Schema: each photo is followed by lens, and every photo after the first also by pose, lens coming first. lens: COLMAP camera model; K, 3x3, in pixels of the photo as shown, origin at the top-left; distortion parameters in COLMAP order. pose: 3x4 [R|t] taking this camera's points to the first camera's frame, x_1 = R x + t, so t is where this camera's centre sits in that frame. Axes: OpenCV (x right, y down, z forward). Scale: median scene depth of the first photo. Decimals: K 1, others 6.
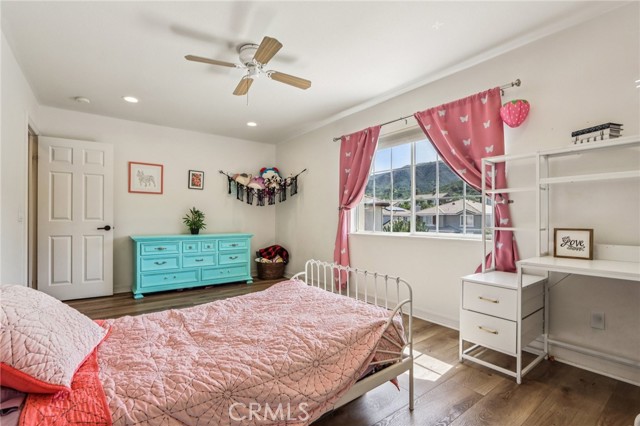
lens RADIAL K [[296.0, 0, 318.5], [0, 296.0, 216.5], [0, 0, 1]] dist [-0.008660, 0.000601]
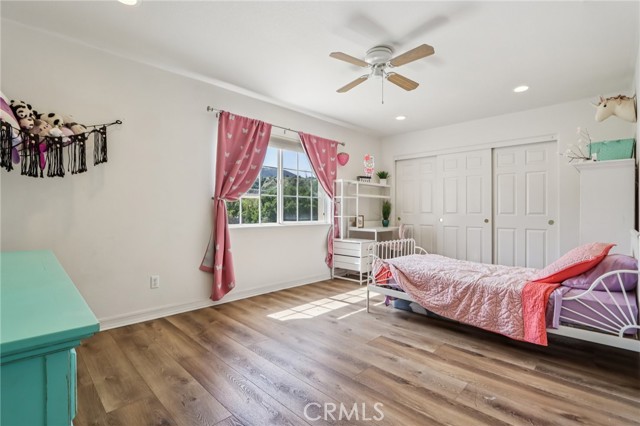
lens RADIAL K [[296.0, 0, 318.5], [0, 296.0, 216.5], [0, 0, 1]] dist [-0.008660, 0.000601]
pose [[-0.128512, -0.015665, 0.991584, -0.925128], [-0.010435, 0.999841, 0.014443, 0.010464], [-0.991653, -0.008491, -0.128655, 0.998456]]
